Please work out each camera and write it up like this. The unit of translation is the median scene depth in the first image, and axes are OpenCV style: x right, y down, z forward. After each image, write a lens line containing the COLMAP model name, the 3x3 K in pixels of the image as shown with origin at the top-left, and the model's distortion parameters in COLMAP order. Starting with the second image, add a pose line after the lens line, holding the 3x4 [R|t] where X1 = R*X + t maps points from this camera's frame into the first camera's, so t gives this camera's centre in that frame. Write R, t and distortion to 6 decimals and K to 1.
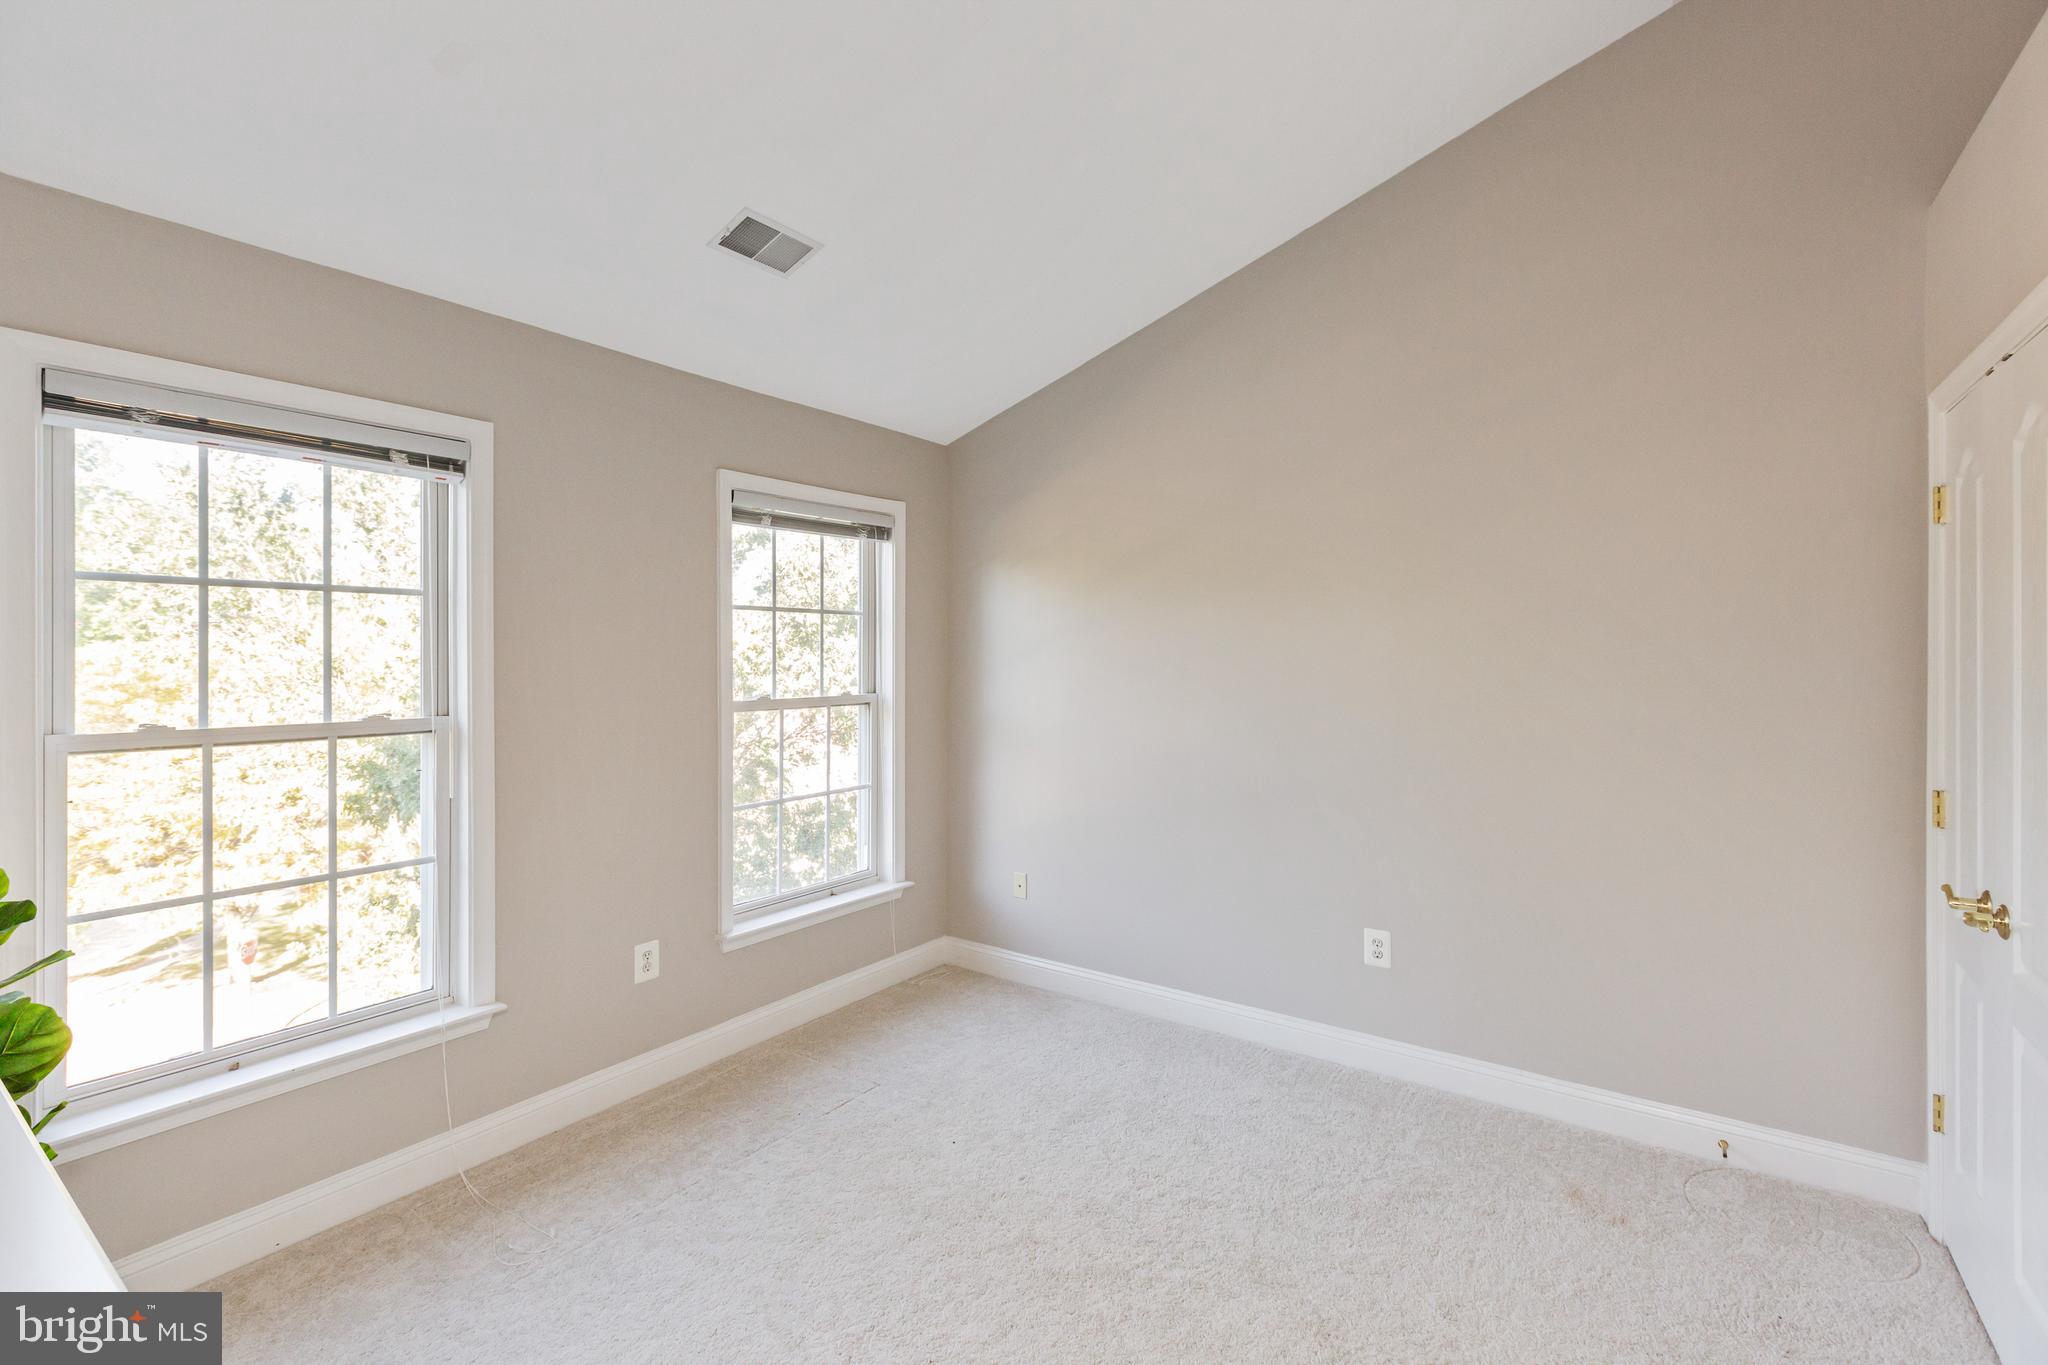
lens RADIAL K [[913.1, 0, 1056.1], [0, 913.1, 661.7], [0, 0, 1]] dist [0.002978, -0.002017]
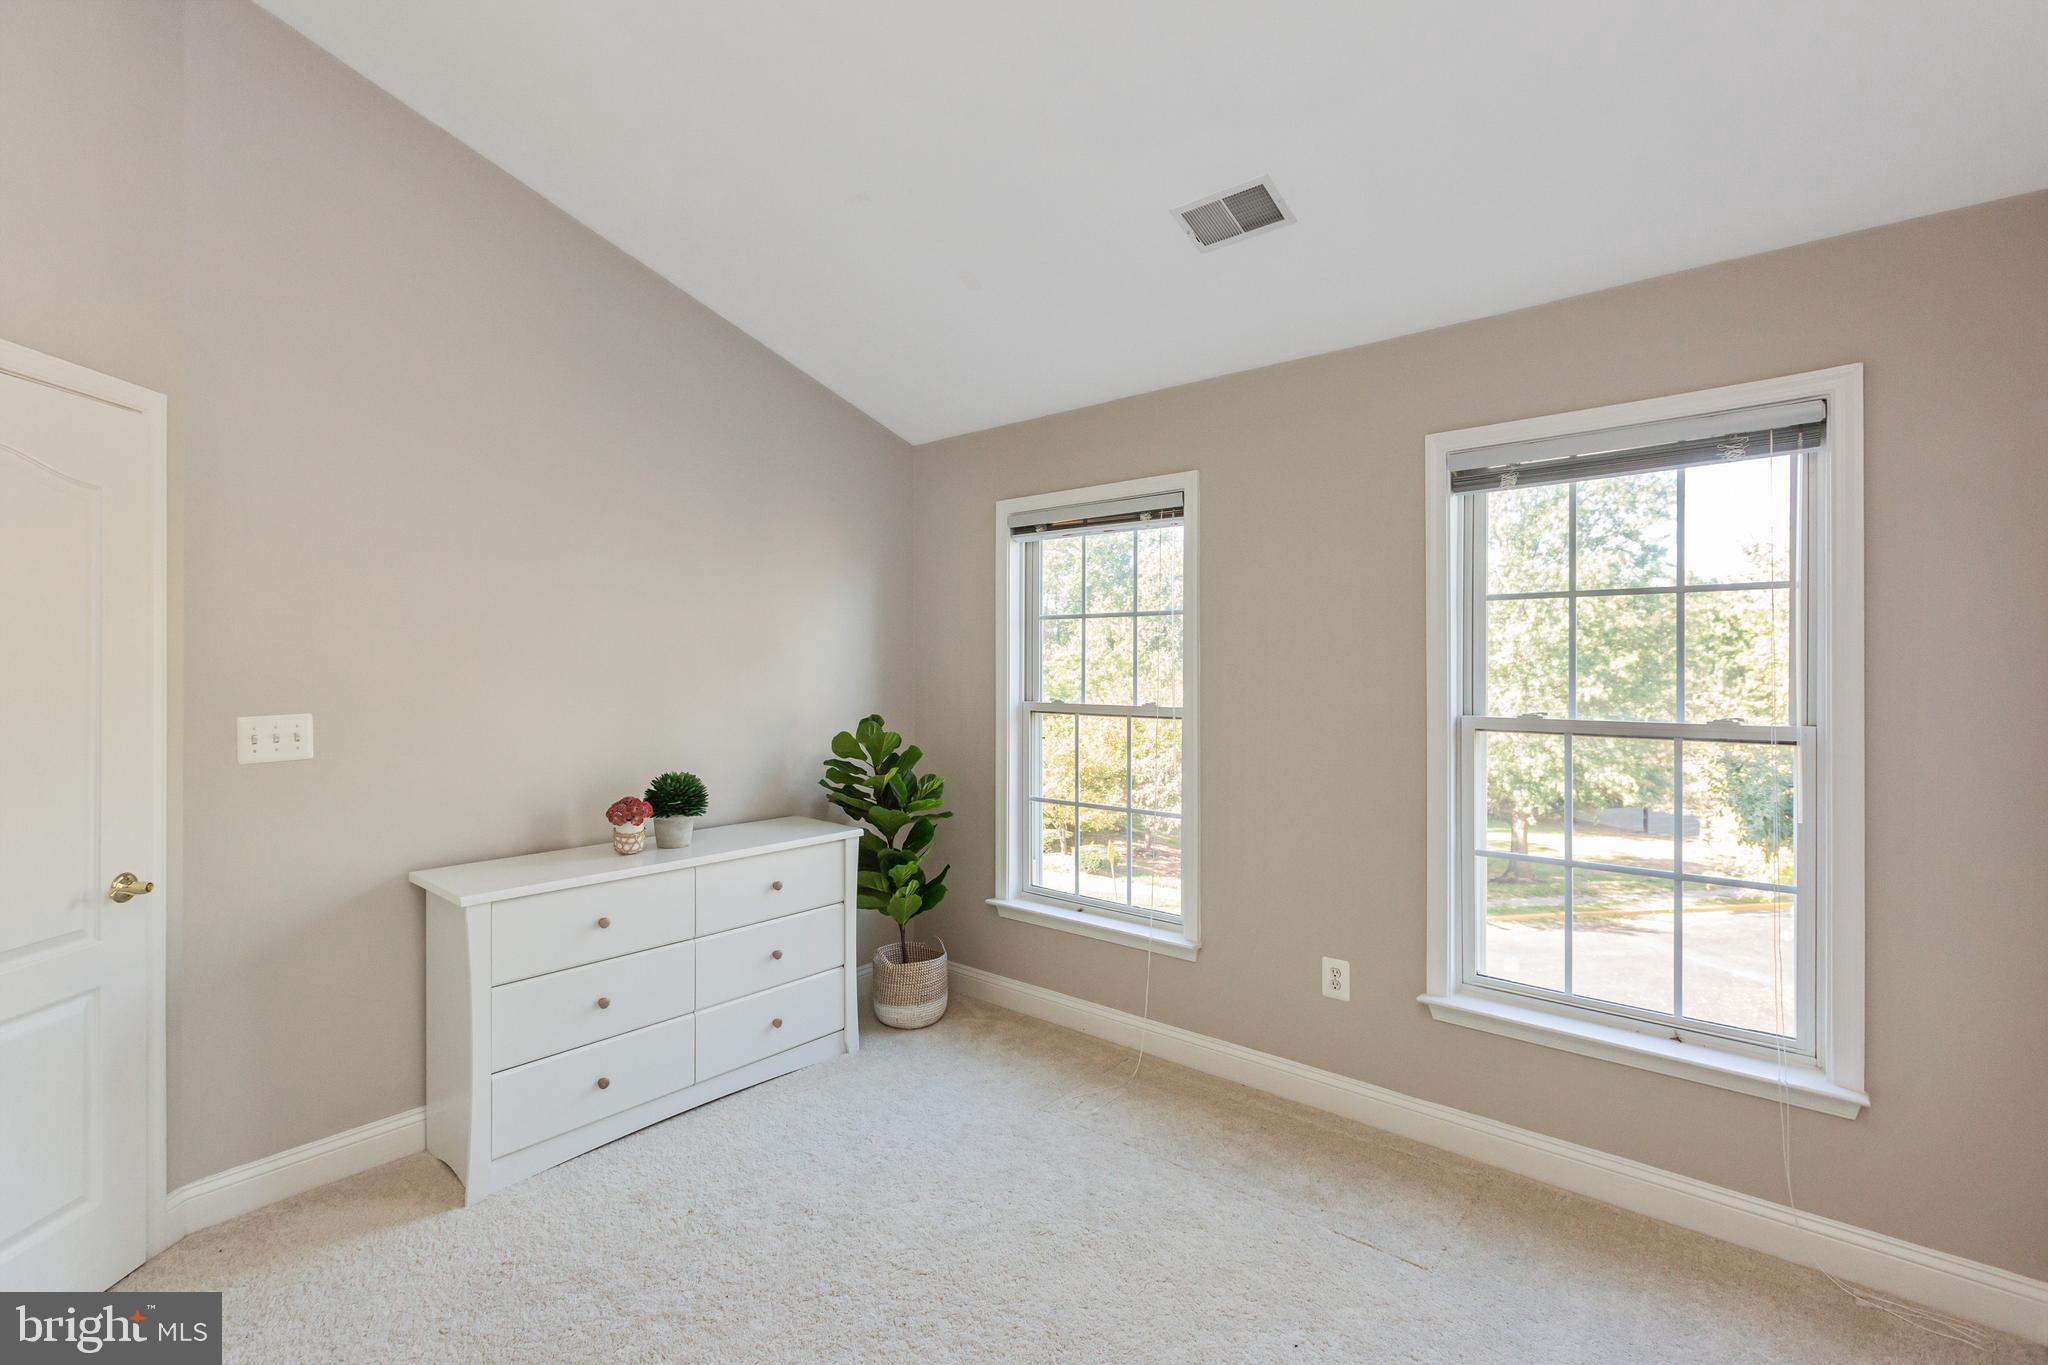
lens RADIAL K [[913.1, 0, 1028.3], [0, 913.1, 665.8], [0, 0, 1]] dist [0.002978, -0.002017]
pose [[-0.108060, 0.009248, -0.994101, 0.513797], [-0.001173, 0.999955, 0.009430, -0.008722], [0.994144, 0.002185, -0.108045, 0.749151]]
